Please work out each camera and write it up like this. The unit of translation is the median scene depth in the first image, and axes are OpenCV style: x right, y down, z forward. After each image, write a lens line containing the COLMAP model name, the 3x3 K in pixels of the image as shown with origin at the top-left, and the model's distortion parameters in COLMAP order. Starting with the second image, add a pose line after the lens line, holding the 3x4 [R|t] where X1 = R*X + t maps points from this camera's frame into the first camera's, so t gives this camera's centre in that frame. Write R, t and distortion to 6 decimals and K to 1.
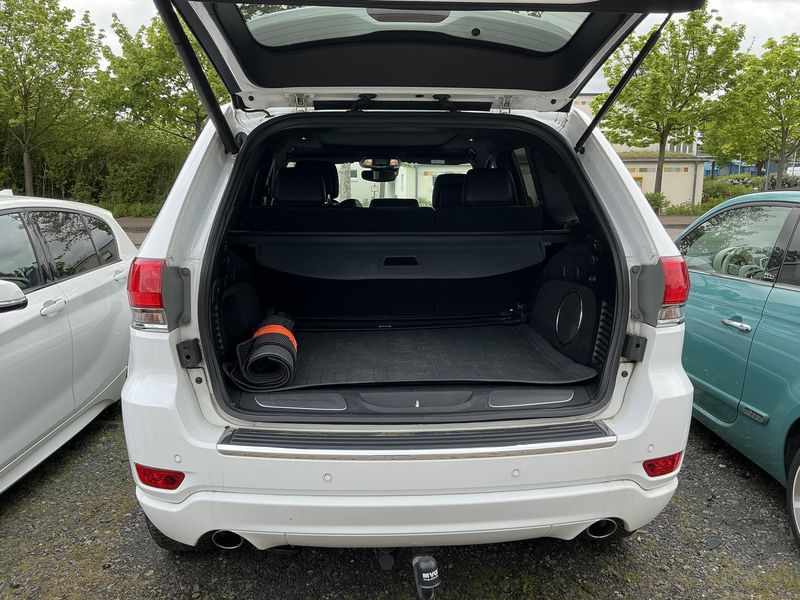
lens RADIAL K [[670.9, 0, 405.4], [0, 670.9, 299.4], [0, 0, 1]] dist [0.021060, -0.047493]
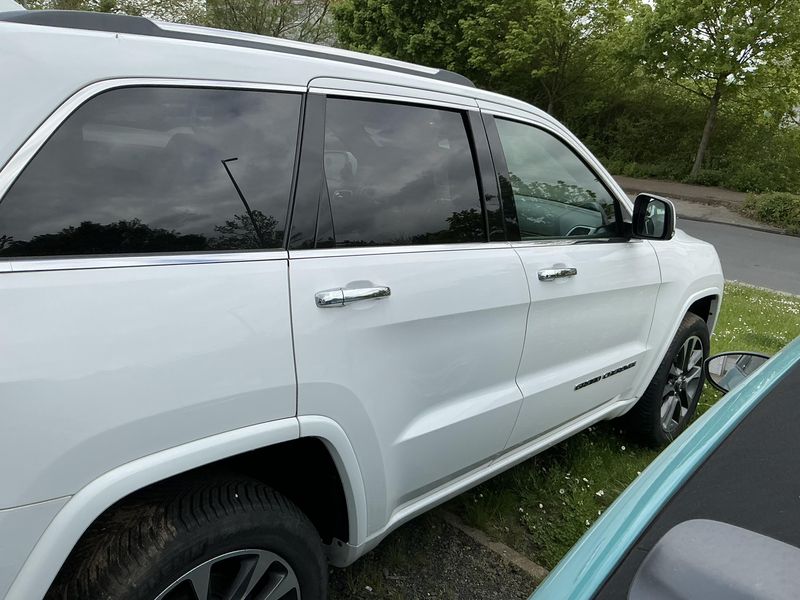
lens RADIAL K [[670.9, 0, 403.4], [0, 670.9, 303.3], [0, 0, 1]] dist [0.021060, -0.047493]
pose [[0.674253, 0.255665, -0.692834, 0.668251], [-0.211416, 0.965721, 0.150619, -0.157742], [0.707592, 0.044921, 0.705192, 0.651241]]
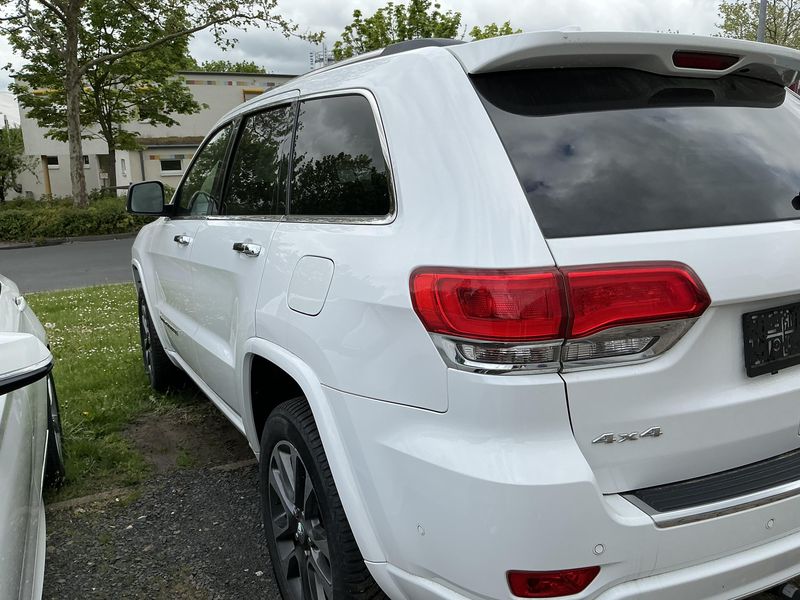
lens RADIAL K [[670.9, 0, 401.3], [0, 670.9, 302.7], [0, 0, 1]] dist [0.021060, -0.047493]
pose [[0.913870, -0.111700, 0.390340, -0.451294], [0.100783, 0.993730, 0.048411, -0.042134], [-0.393300, -0.004902, 0.919397, 0.261238]]
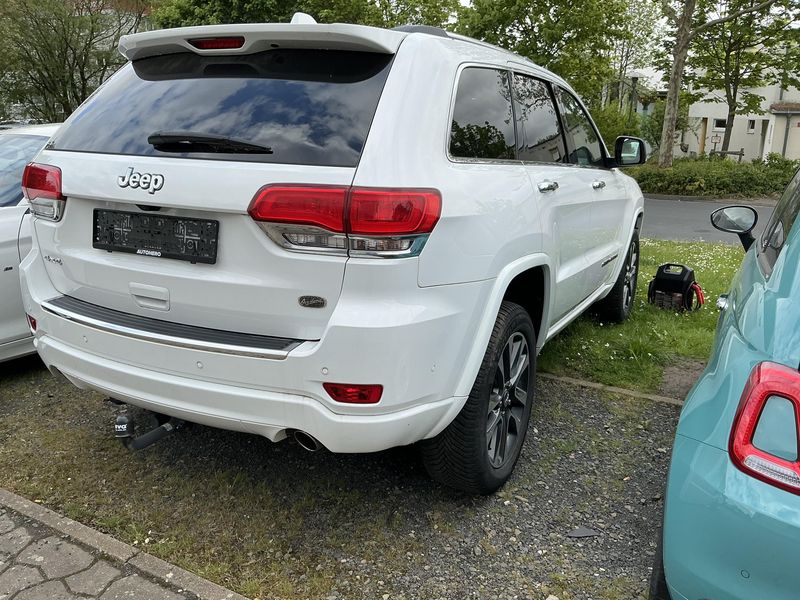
lens RADIAL K [[670.9, 0, 410.3], [0, 670.9, 312.7], [0, 0, 1]] dist [0.021060, -0.047493]
pose [[0.852796, 0.155769, -0.498473, 0.606103], [-0.111886, 0.986814, 0.116956, -0.002001], [0.510119, -0.043968, 0.858980, 0.122820]]
